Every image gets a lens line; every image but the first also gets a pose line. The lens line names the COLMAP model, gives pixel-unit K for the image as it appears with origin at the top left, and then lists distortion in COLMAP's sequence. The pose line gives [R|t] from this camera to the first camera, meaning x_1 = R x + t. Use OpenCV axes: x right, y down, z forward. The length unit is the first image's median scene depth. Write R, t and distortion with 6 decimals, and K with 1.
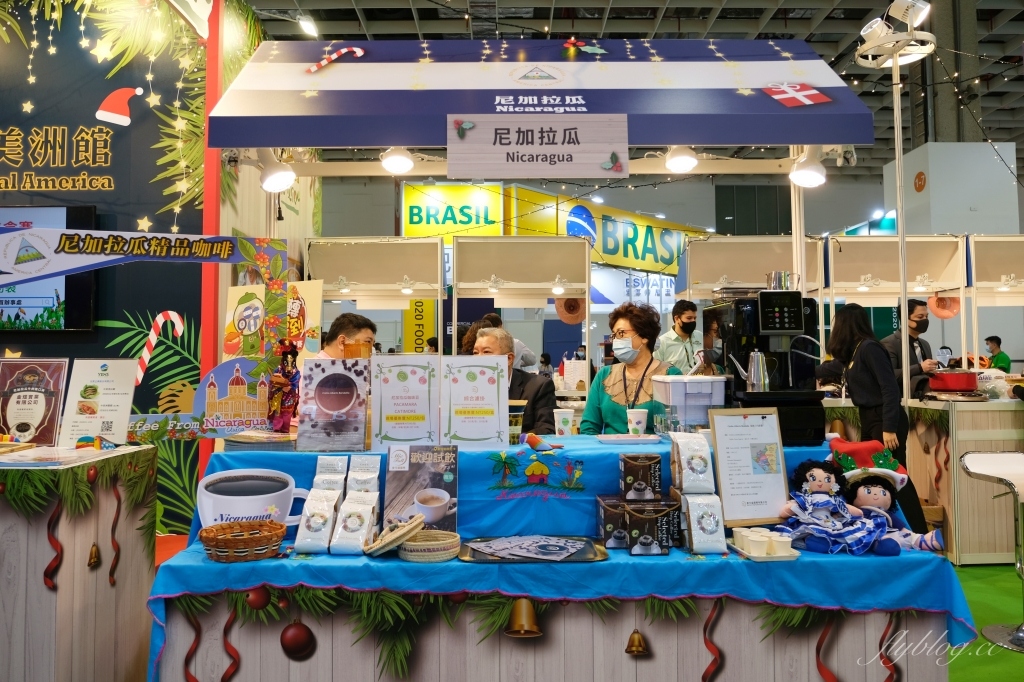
lens RADIAL K [[704.5, 0, 492.3], [0, 704.5, 329.1], [0, 0, 1]] dist [-0.007085, -0.006282]
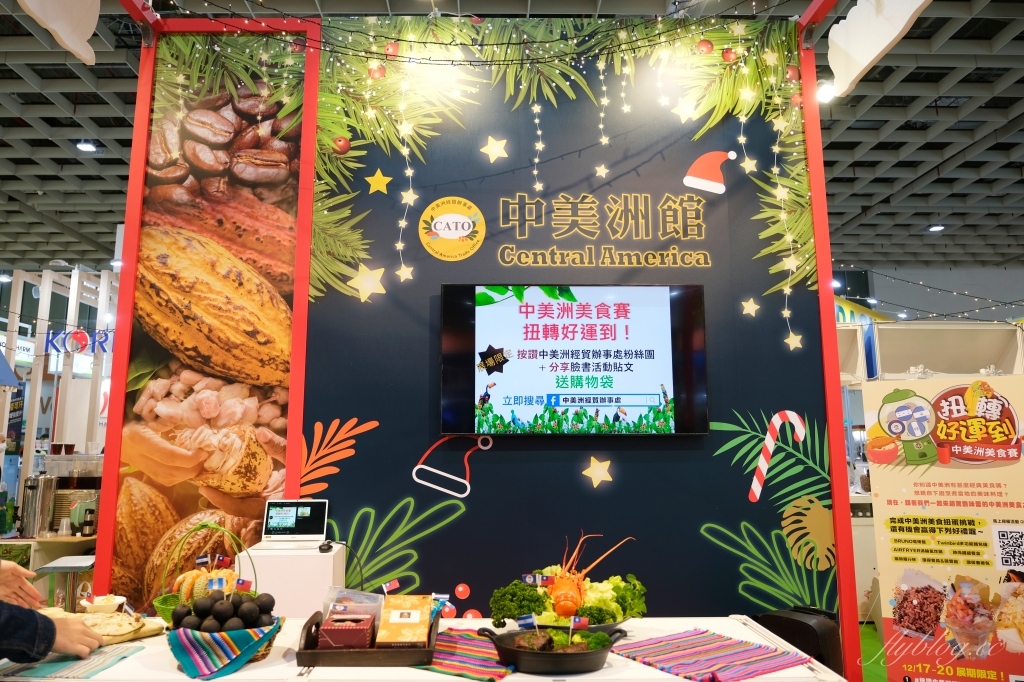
lens RADIAL K [[704.5, 0, 492.3], [0, 704.5, 329.1], [0, 0, 1]] dist [-0.007085, -0.006282]
pose [[0.999726, 0.003946, 0.023072, -0.820625], [-0.001346, 0.993749, -0.111630, -0.027868], [-0.023368, 0.111569, 0.993482, 0.167306]]
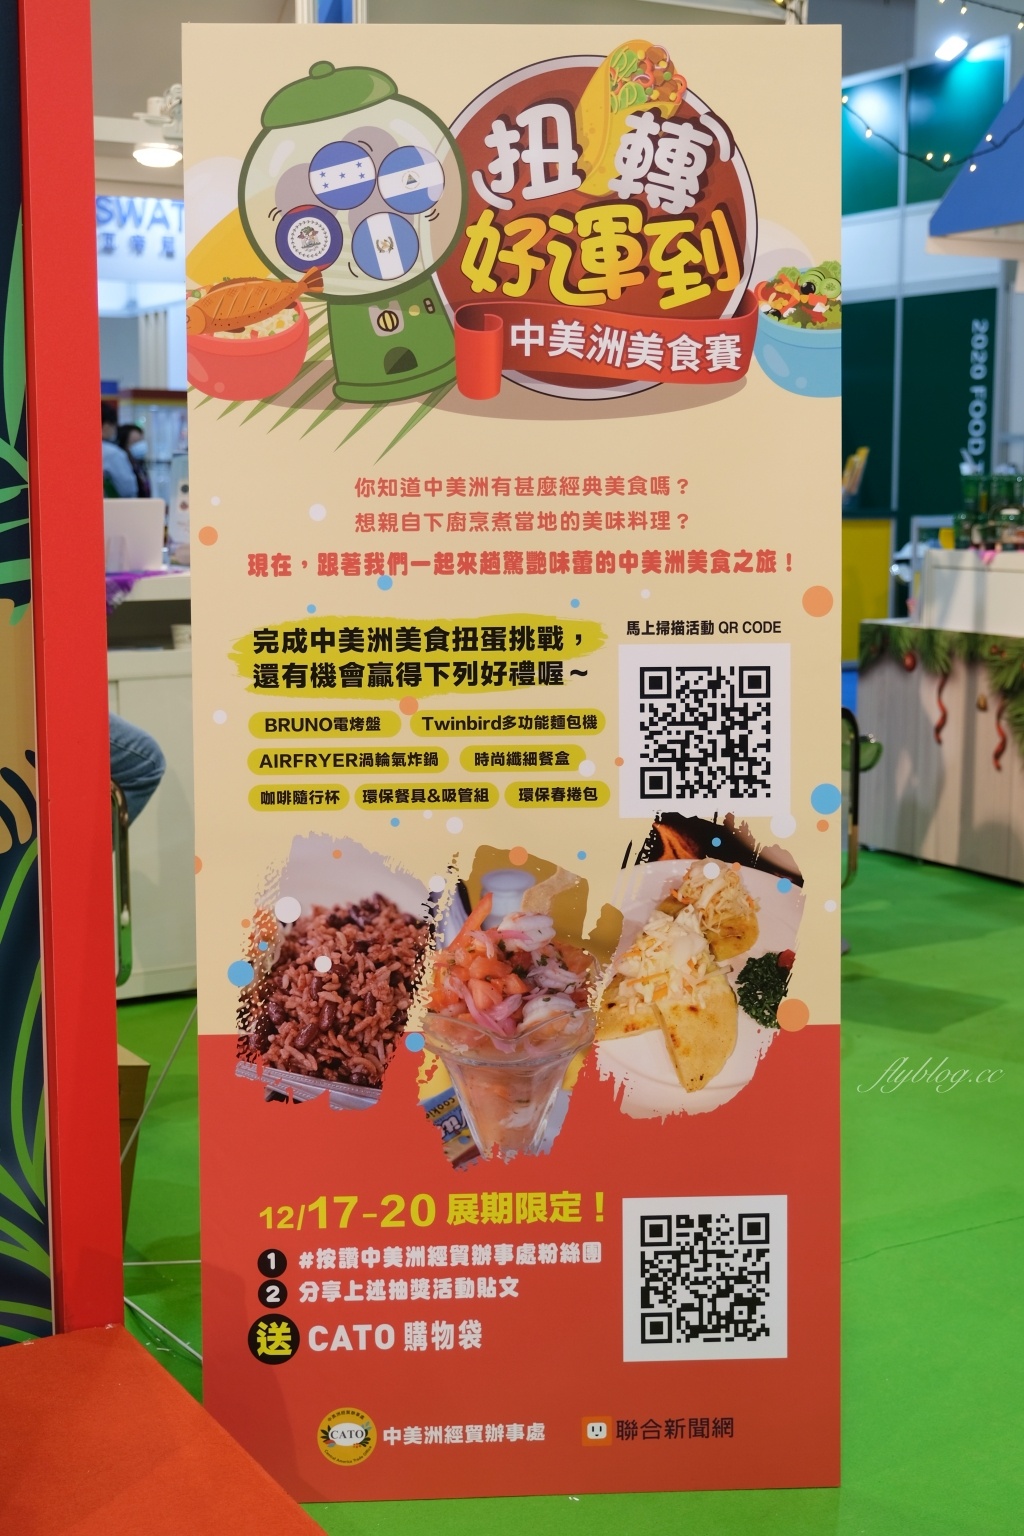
lens RADIAL K [[2117.3, 0, 512.0], [0, 2117.3, 768.0], [0, 0, 1]] dist [0.018274, 0.030269]
pose [[0.872236, -0.063354, 0.484965, -0.568831], [-0.026611, 0.983958, 0.176402, 0.029850], [-0.488361, -0.166769, 0.856558, 0.449451]]
